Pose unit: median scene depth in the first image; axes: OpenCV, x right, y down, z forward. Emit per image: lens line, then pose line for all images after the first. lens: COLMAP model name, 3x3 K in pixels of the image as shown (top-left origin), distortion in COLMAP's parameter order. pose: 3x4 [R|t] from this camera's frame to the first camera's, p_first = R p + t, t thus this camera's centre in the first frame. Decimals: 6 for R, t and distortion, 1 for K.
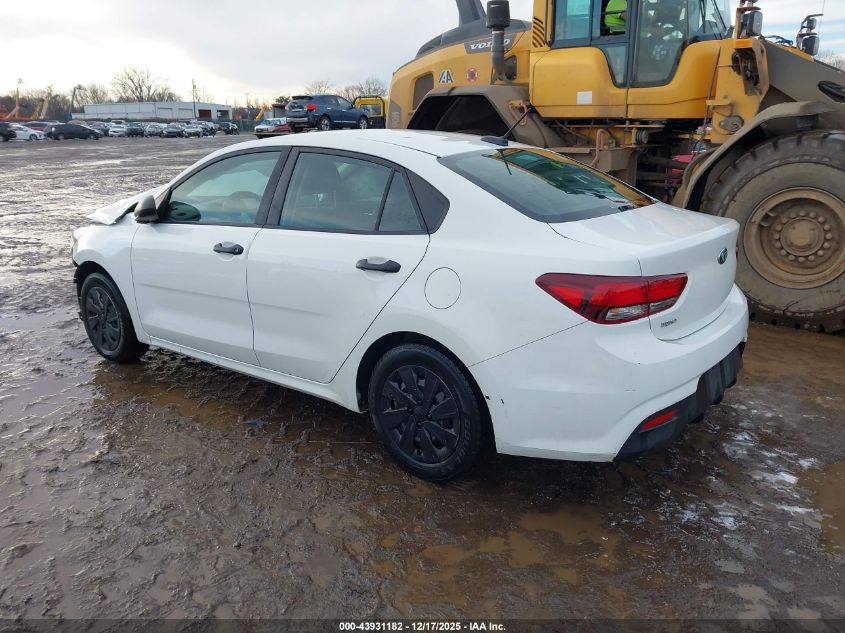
lens RADIAL K [[656.1, 0, 426.8], [0, 656.1, 319.1], [0, 0, 1]] dist [0.009812, -0.027924]
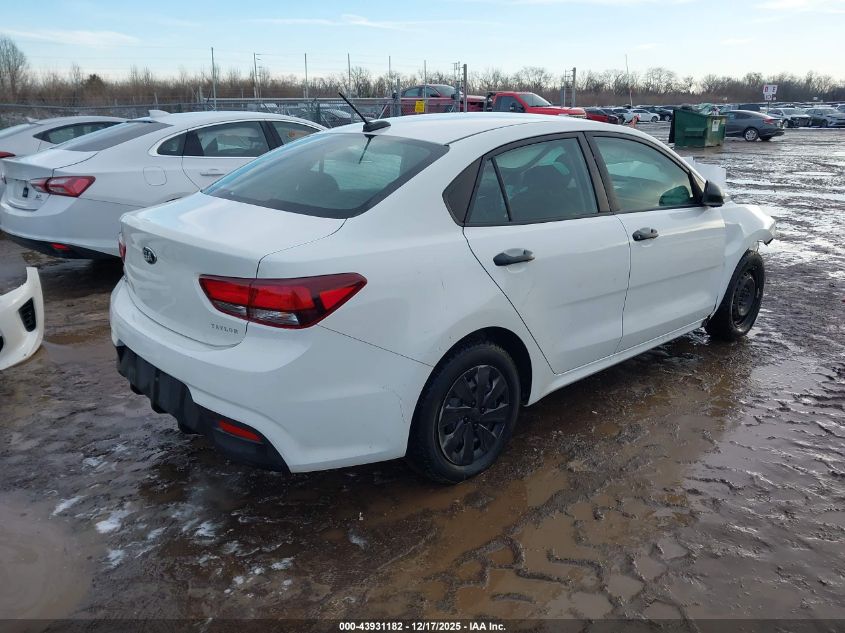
lens RADIAL K [[656.1, 0, 426.8], [0, 656.1, 319.1], [0, 0, 1]] dist [0.009812, -0.027924]
pose [[-0.154556, 0.298614, -0.941776, 1.141508], [-0.264284, 0.905997, 0.330642, -0.374203], [0.951980, 0.299999, -0.061109, 1.287250]]
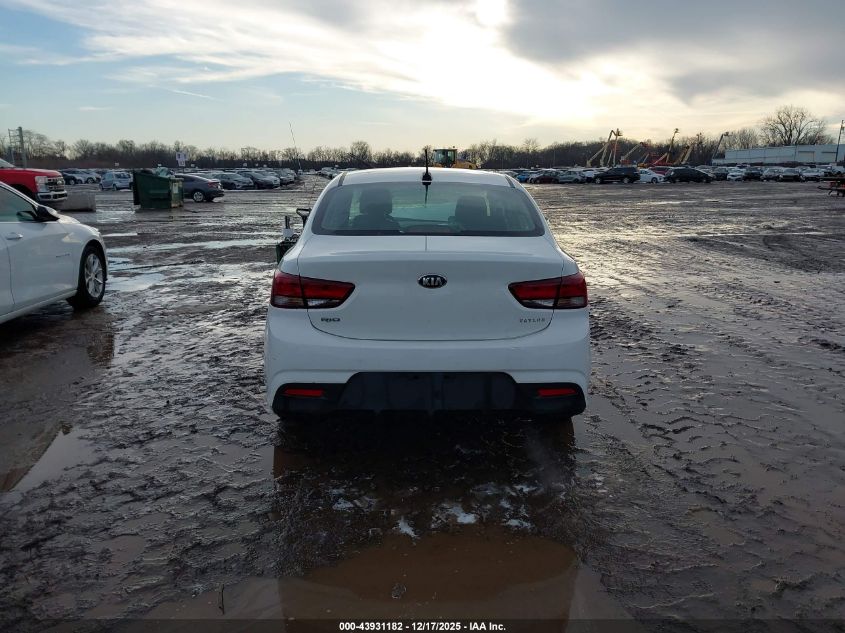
lens RADIAL K [[656.1, 0, 426.8], [0, 656.1, 319.1], [0, 0, 1]] dist [0.009812, -0.027924]
pose [[0.636381, 0.166575, -0.753175, 1.119403], [-0.213905, 0.976221, 0.035169, -0.061475], [0.741123, 0.138727, 0.656880, 0.264753]]
